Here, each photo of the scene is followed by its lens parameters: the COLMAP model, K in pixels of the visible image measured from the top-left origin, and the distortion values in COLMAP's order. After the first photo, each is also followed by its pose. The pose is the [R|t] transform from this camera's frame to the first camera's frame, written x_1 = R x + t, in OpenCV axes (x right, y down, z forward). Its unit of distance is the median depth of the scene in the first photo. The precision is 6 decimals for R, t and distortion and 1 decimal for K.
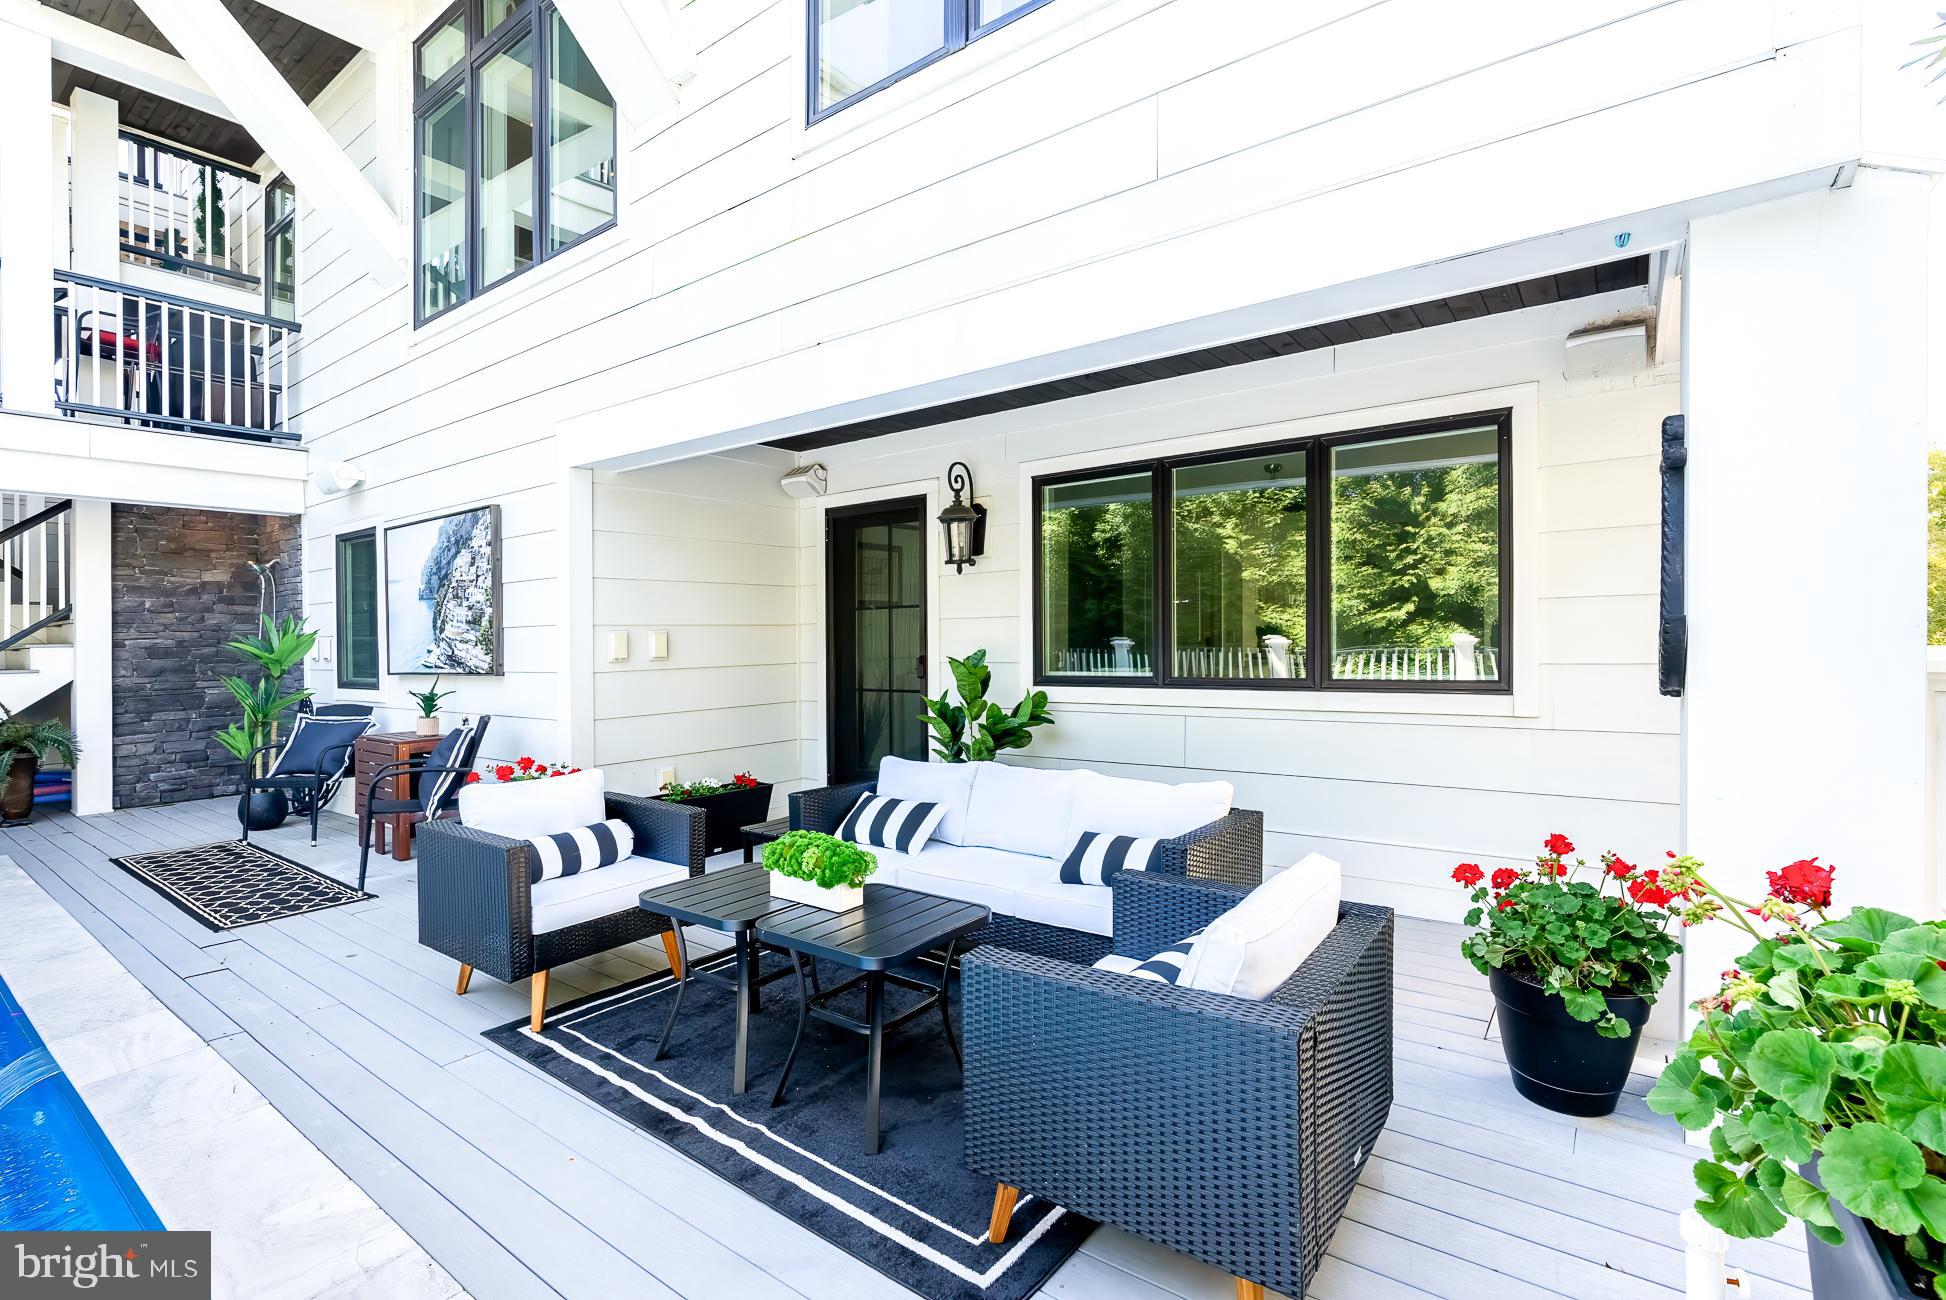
lens RADIAL K [[889.7, 0, 973.0], [0, 889.7, 650.0], [0, 0, 1]] dist [0.001813, 0.000537]
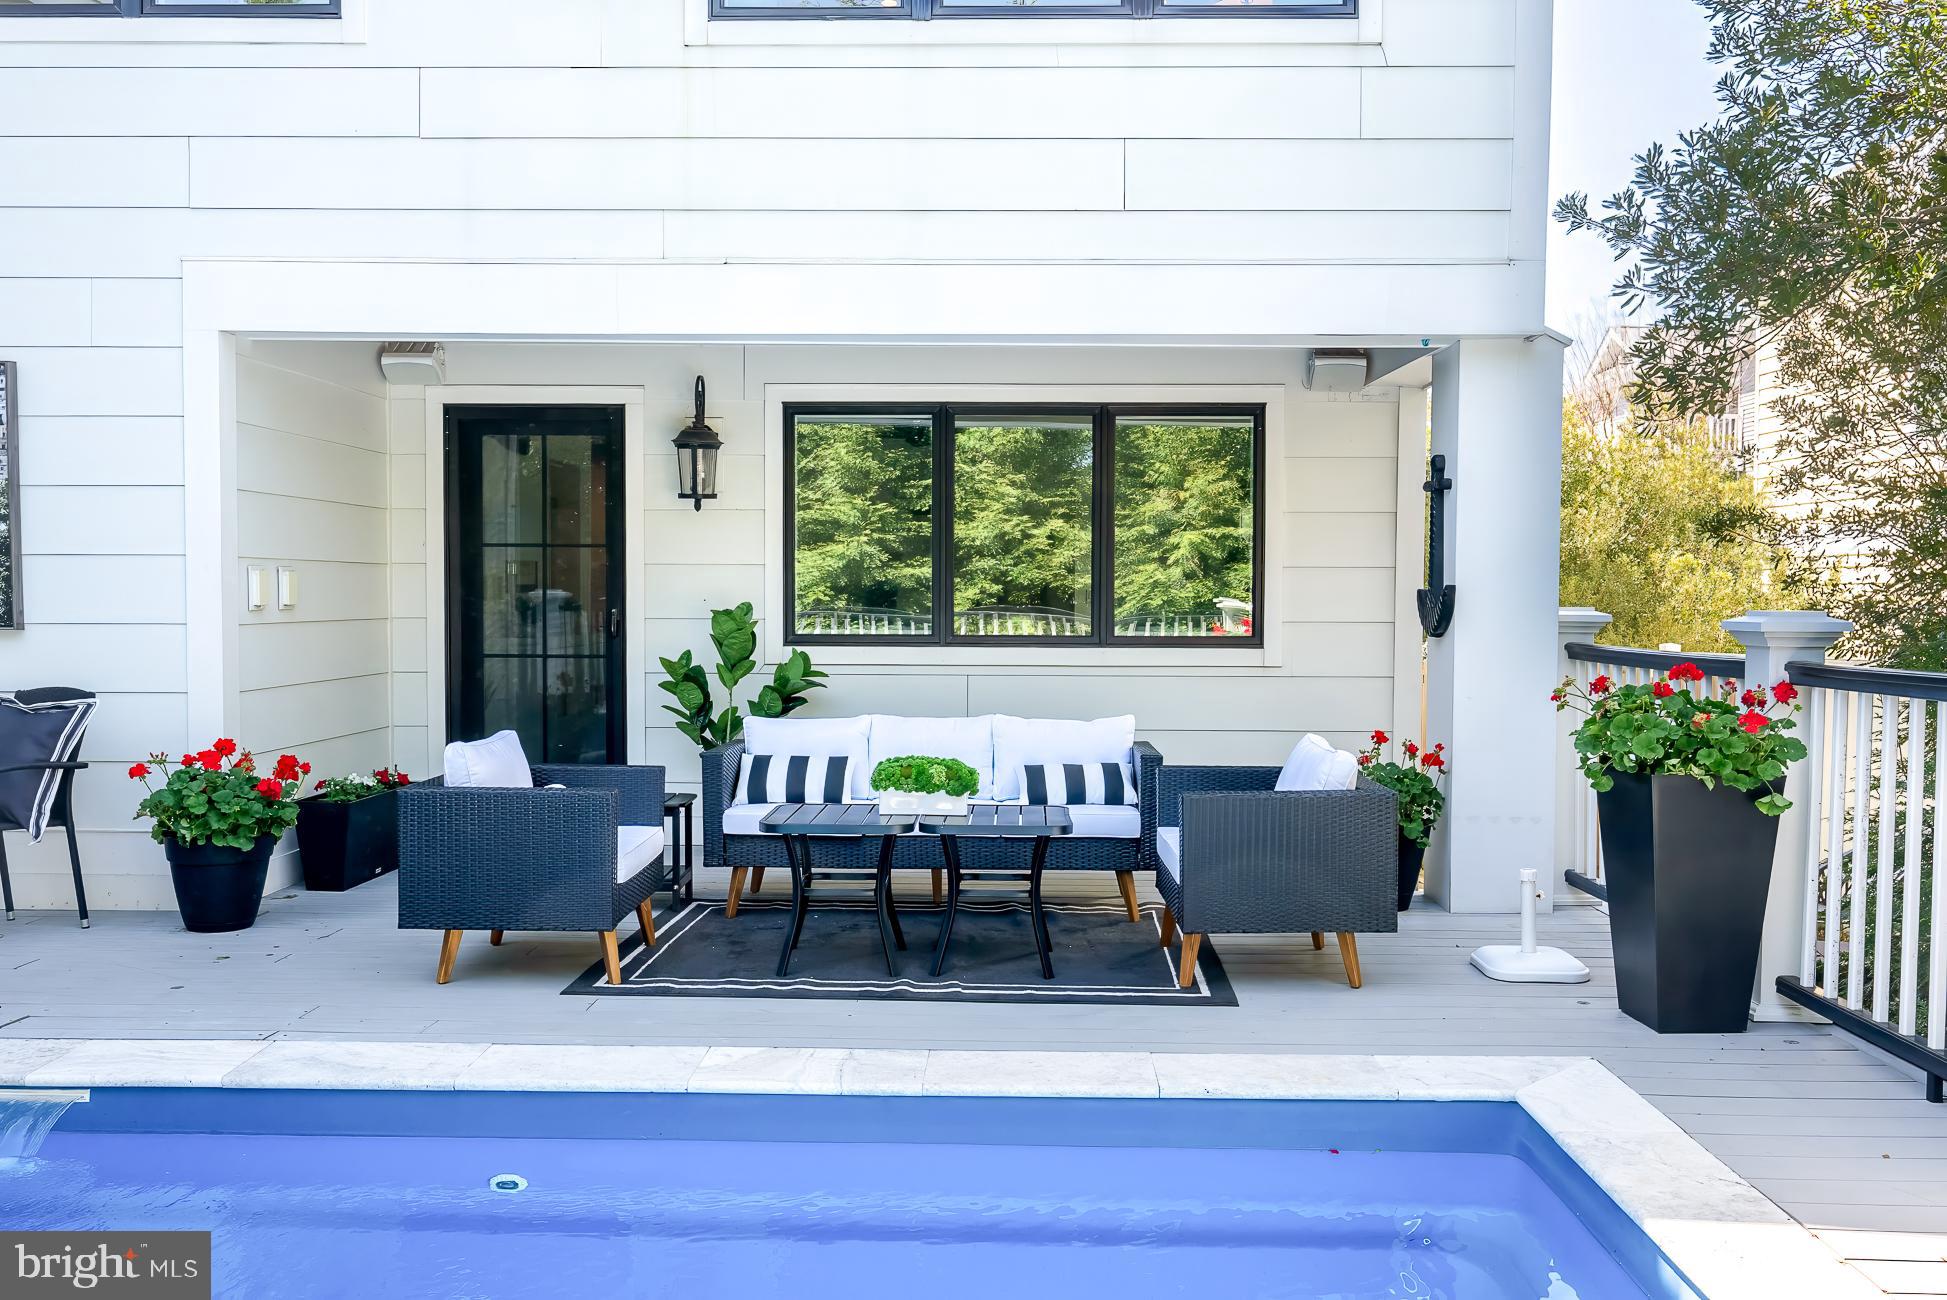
lens RADIAL K [[1564.7, 0, 975.5], [0, 1564.7, 678.7], [0, 0, 1]] dist [0.003359, 0.002514]
pose [[0.818595, -0.009299, 0.574296, -0.672036], [-0.012928, 0.999317, 0.034609, 0.017431], [-0.574226, -0.035755, 0.817916, -0.361184]]
